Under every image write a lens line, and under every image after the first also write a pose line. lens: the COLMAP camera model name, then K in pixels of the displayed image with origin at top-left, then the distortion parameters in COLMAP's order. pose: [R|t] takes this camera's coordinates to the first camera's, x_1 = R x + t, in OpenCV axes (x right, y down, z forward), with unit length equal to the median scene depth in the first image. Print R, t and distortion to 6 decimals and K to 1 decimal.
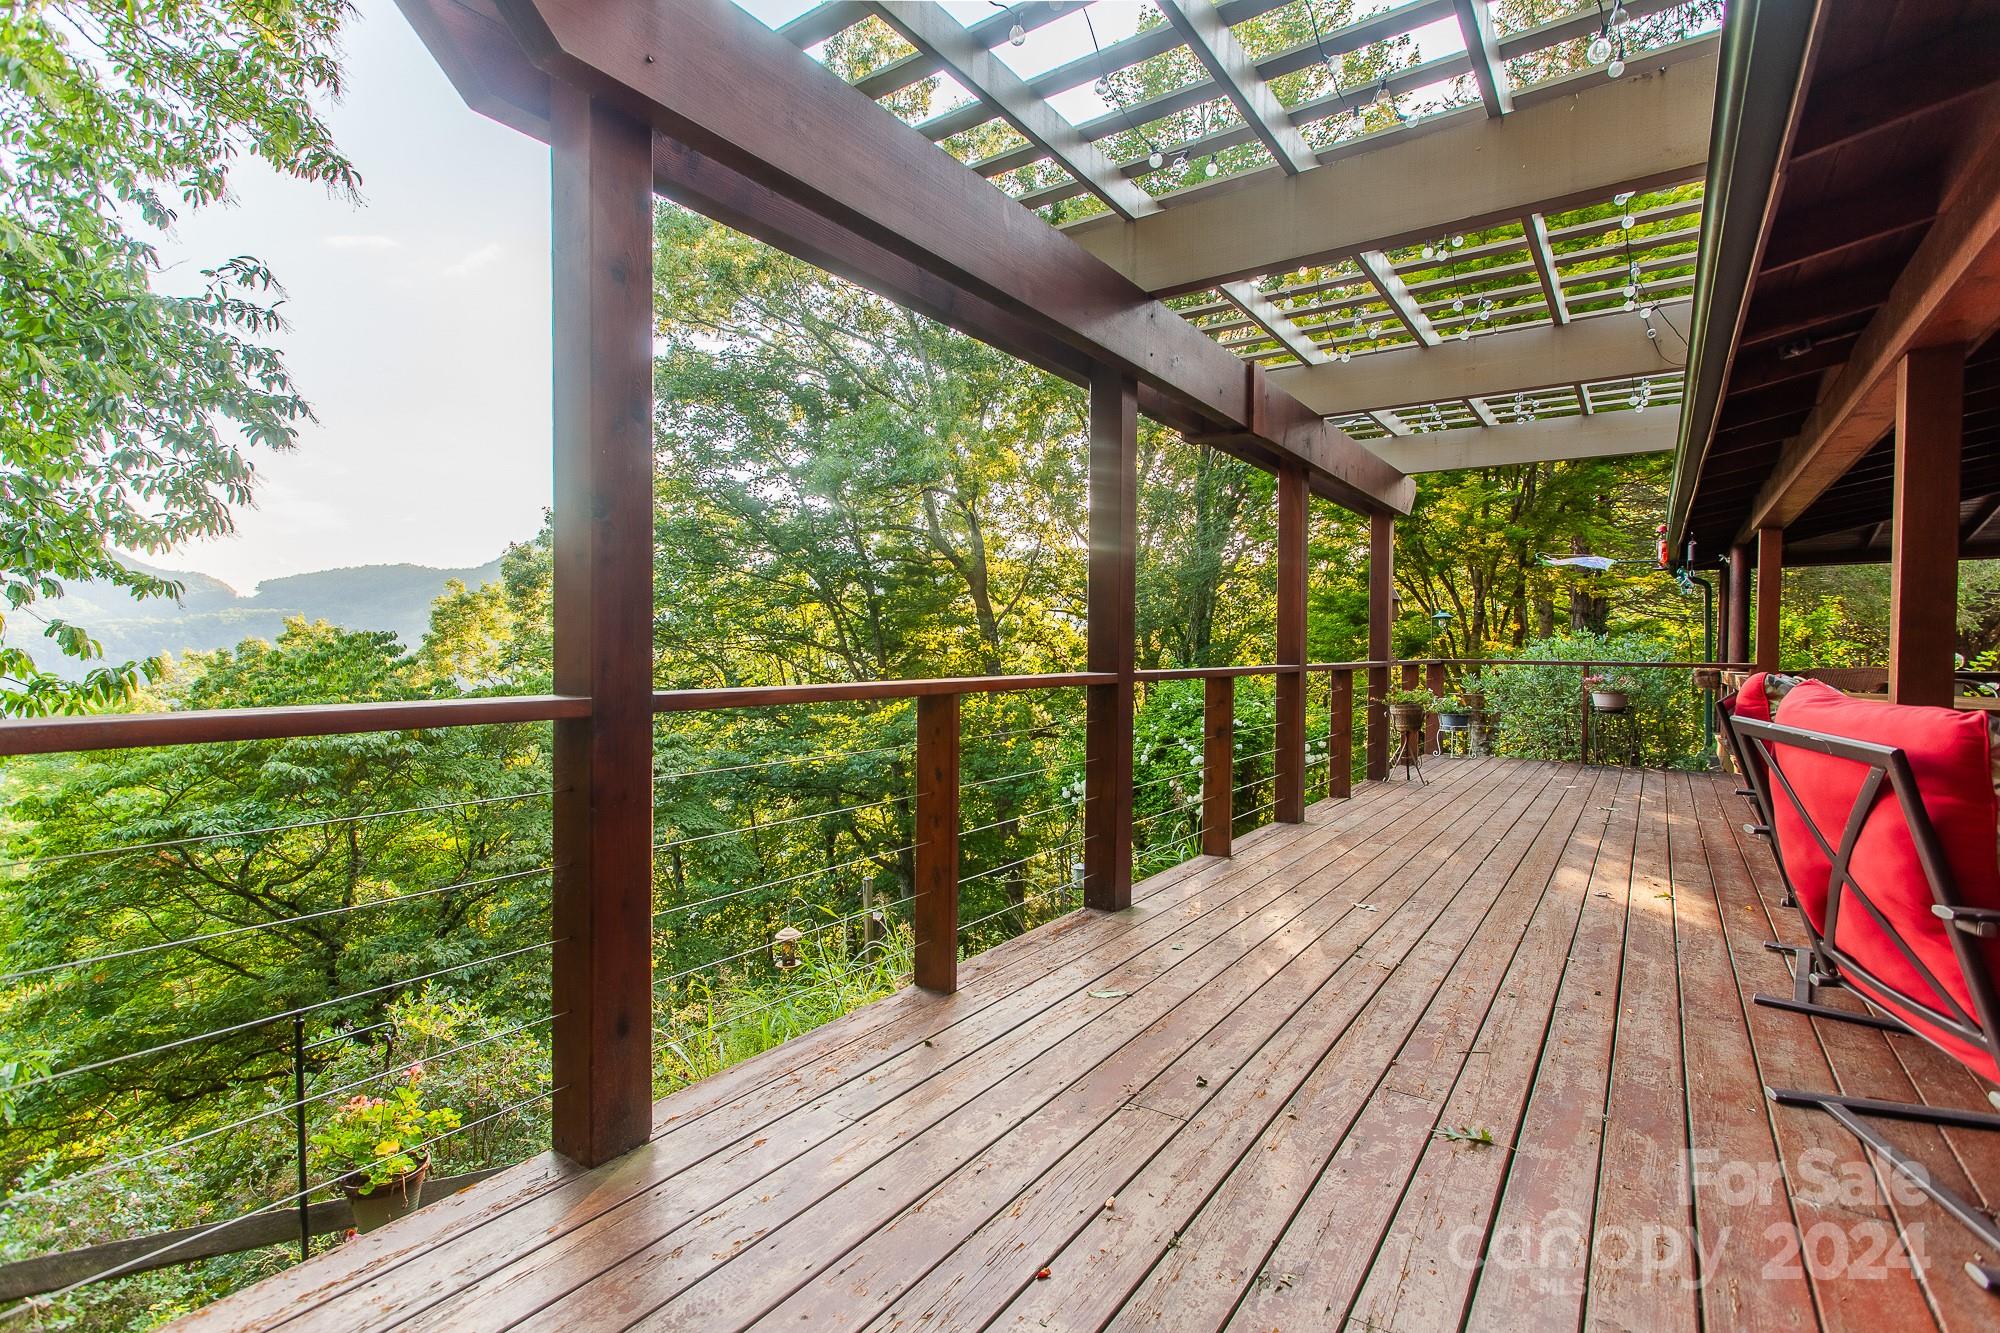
lens RADIAL K [[945.8, 0, 991.1], [0, 945.8, 663.0], [0, 0, 1]] dist [0.006088, 0.001280]
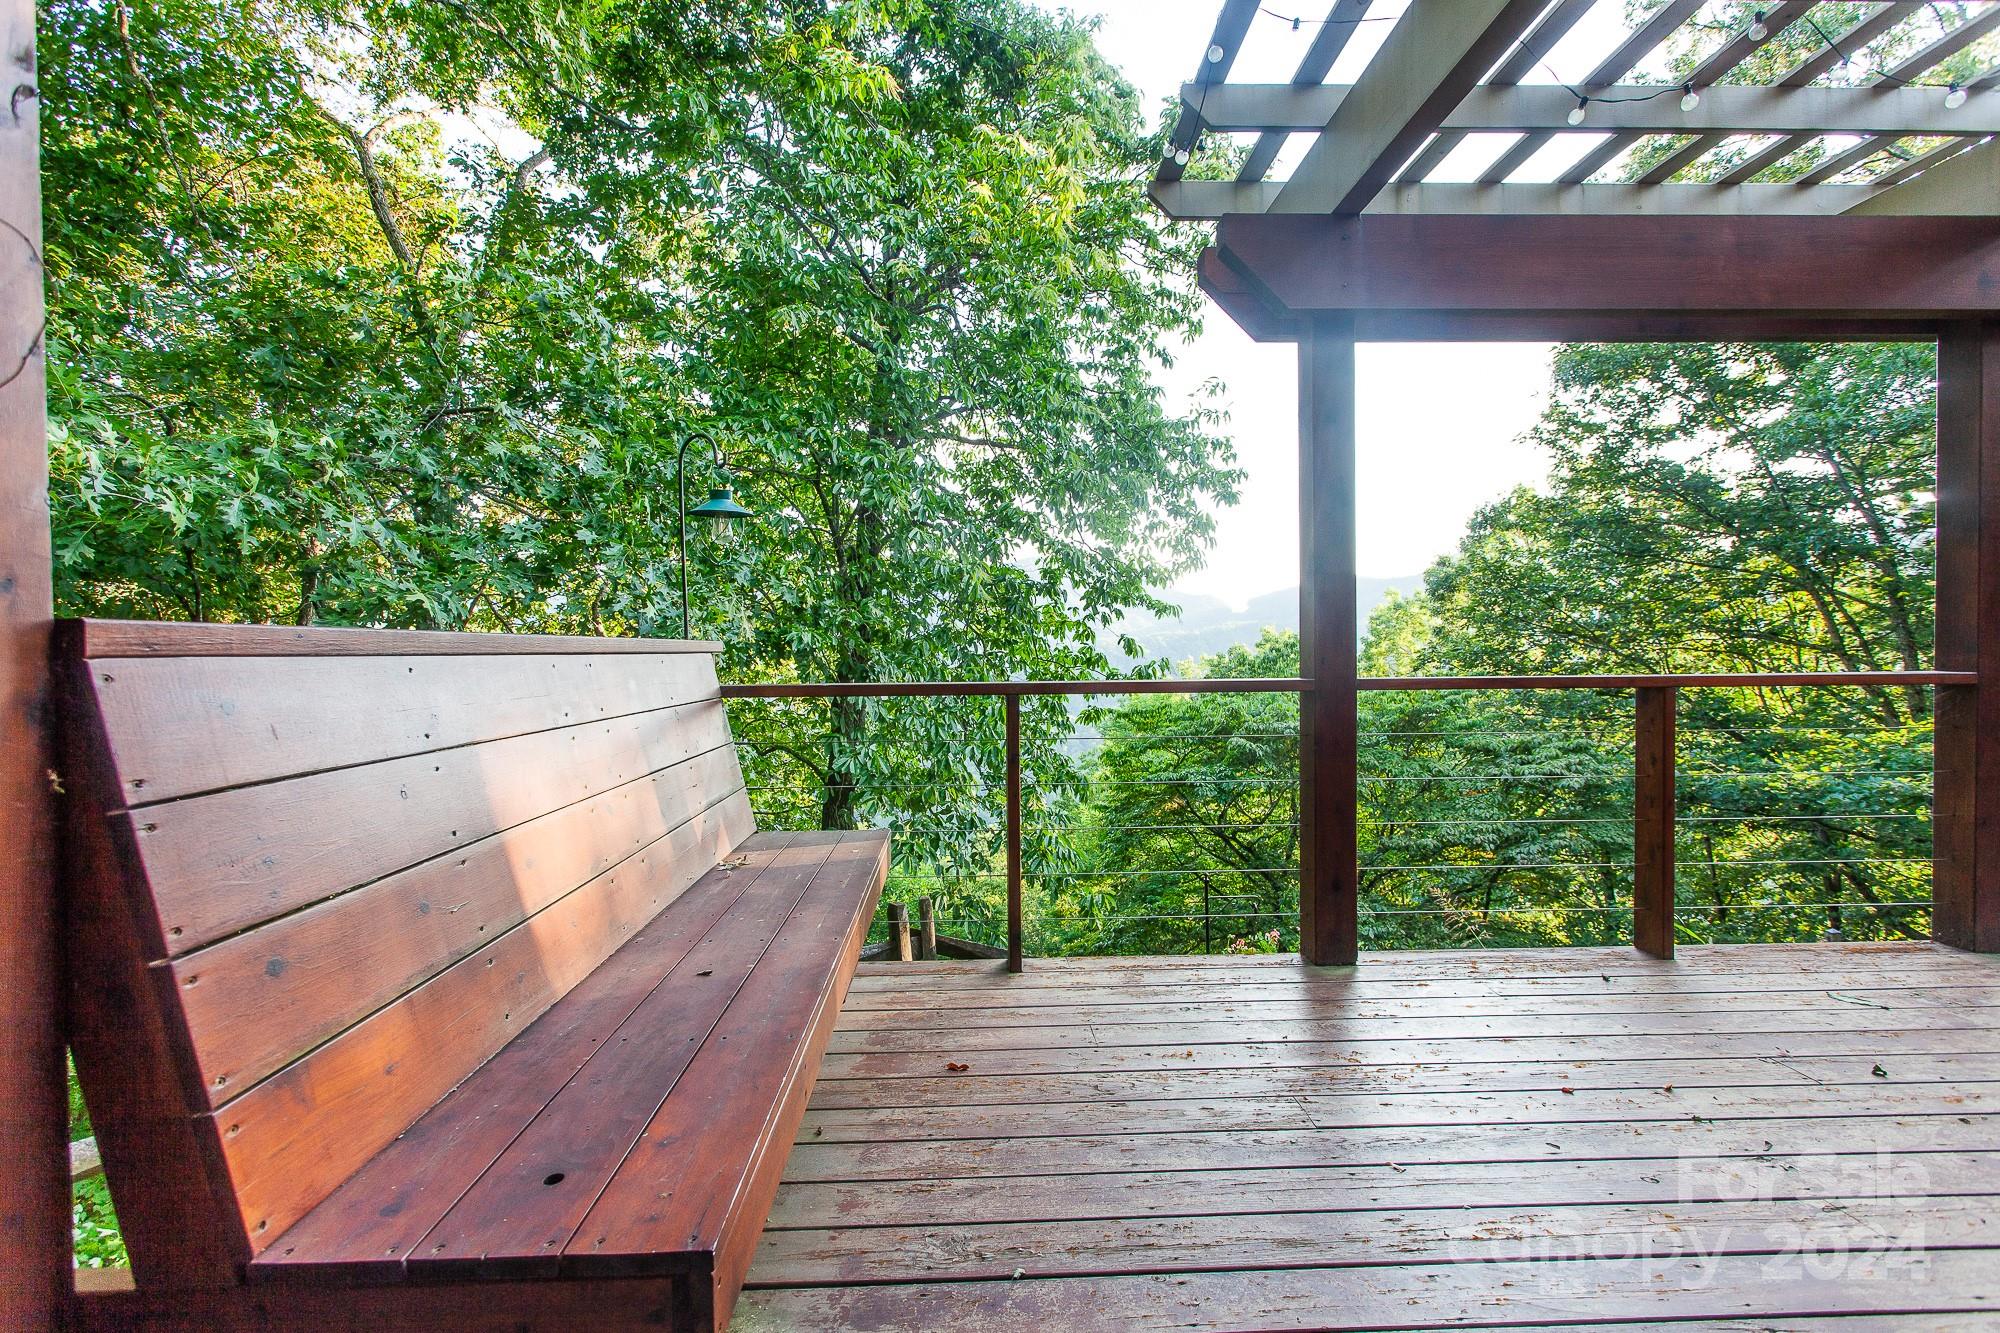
lens RADIAL K [[945.8, 0, 978.3], [0, 945.8, 668.8], [0, 0, 1]] dist [0.006088, 0.001280]
pose [[0.593907, 0.007129, -0.804502, 0.129046], [-0.004114, 0.999975, 0.005824, 0.002399], [0.804523, -0.000149, 0.593921, -0.105572]]
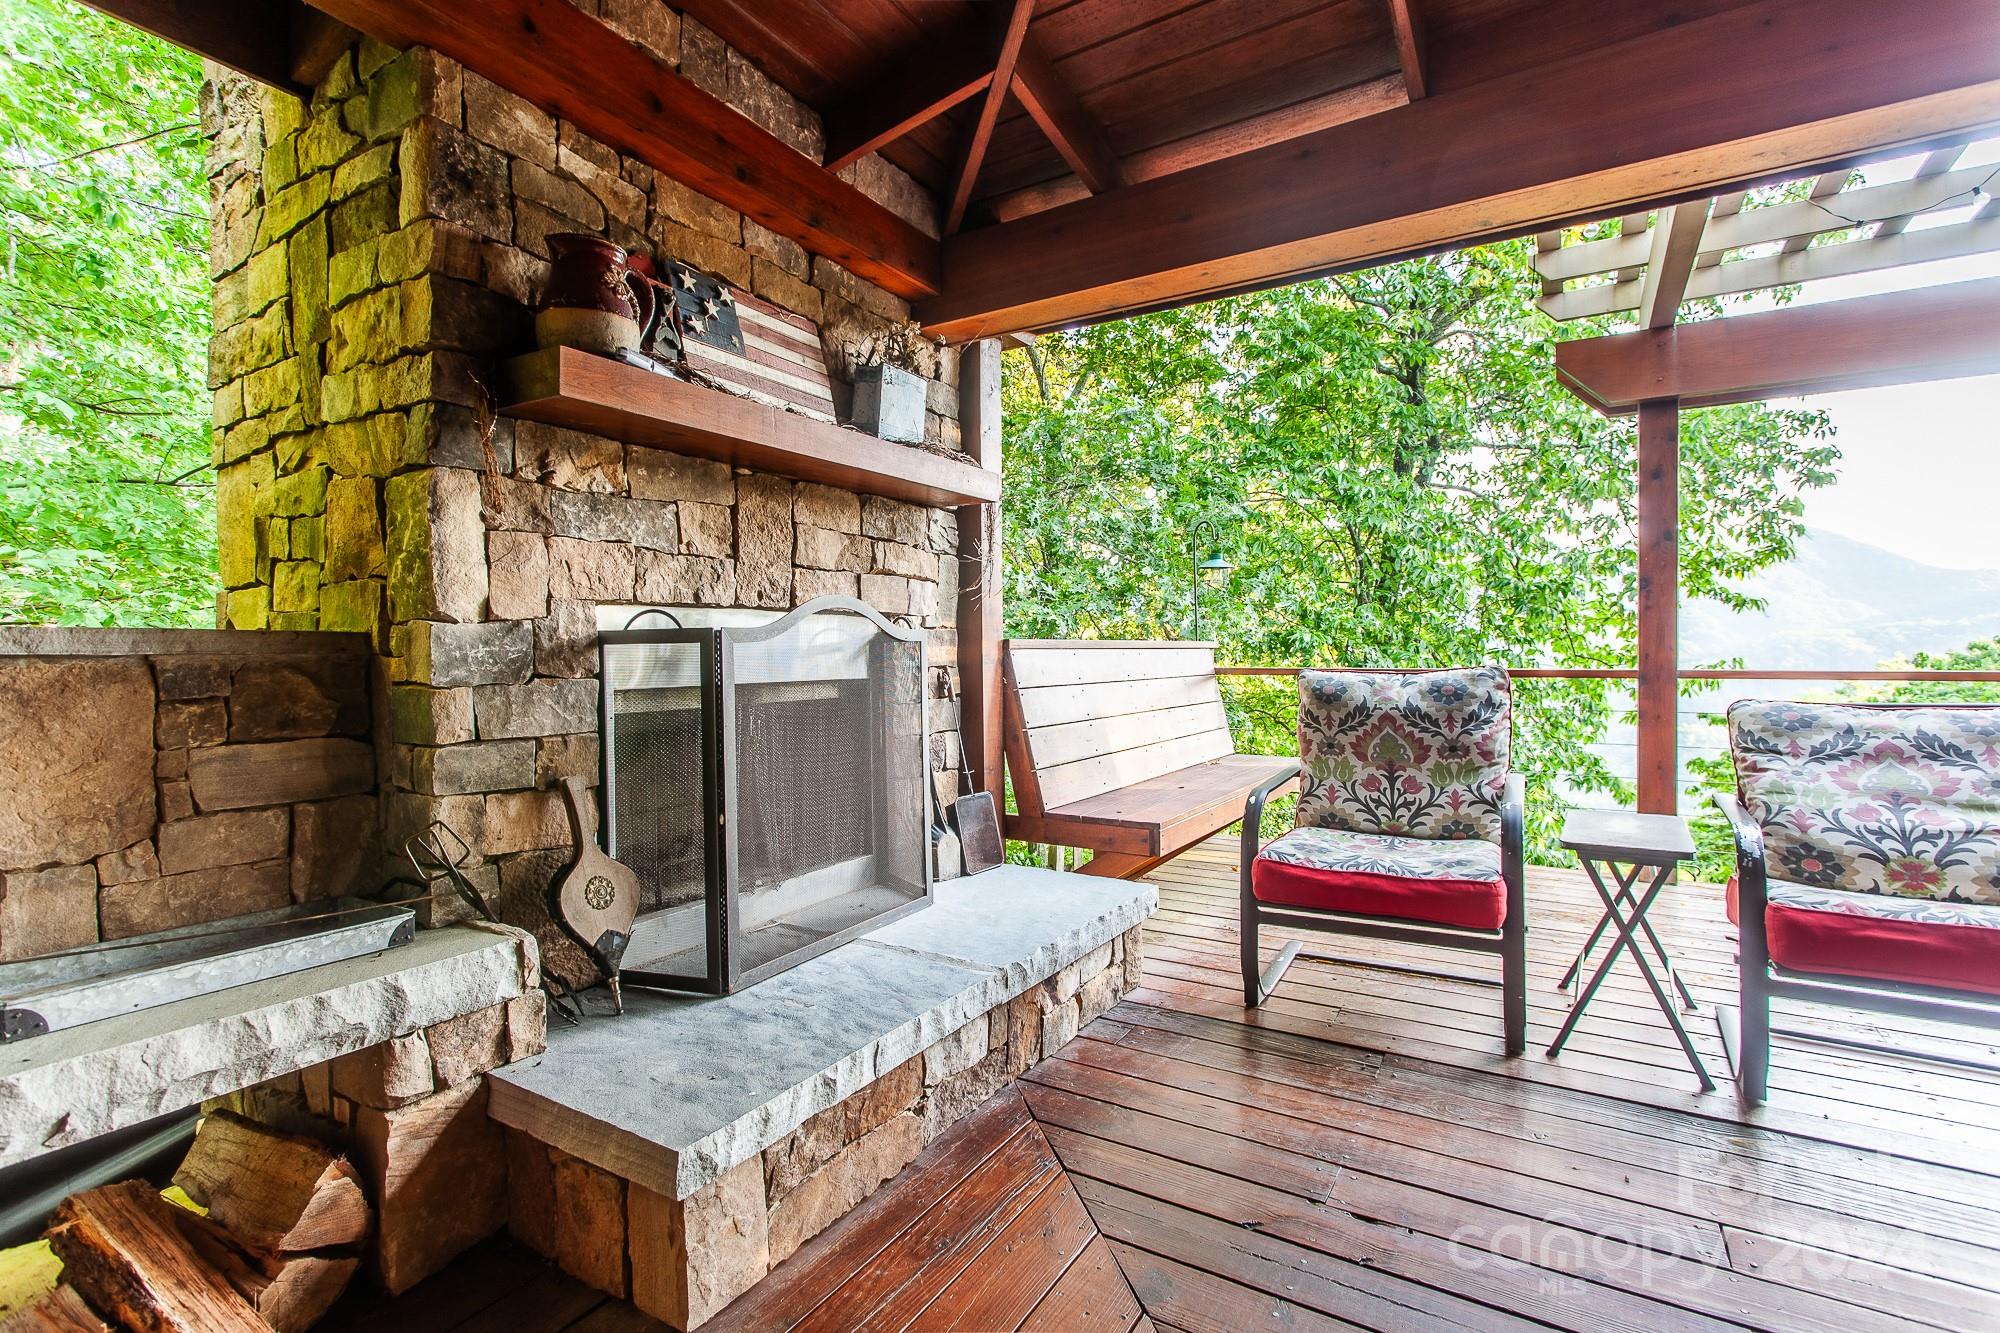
lens RADIAL K [[945.8, 0, 990.5], [0, 945.8, 662.3], [0, 0, 1]] dist [0.006088, 0.001280]
pose [[0.069269, 0.007548, -0.997569, 0.394836], [-0.011382, 0.999912, 0.006776, 0.005220], [0.997533, 0.010885, 0.069349, -0.161915]]
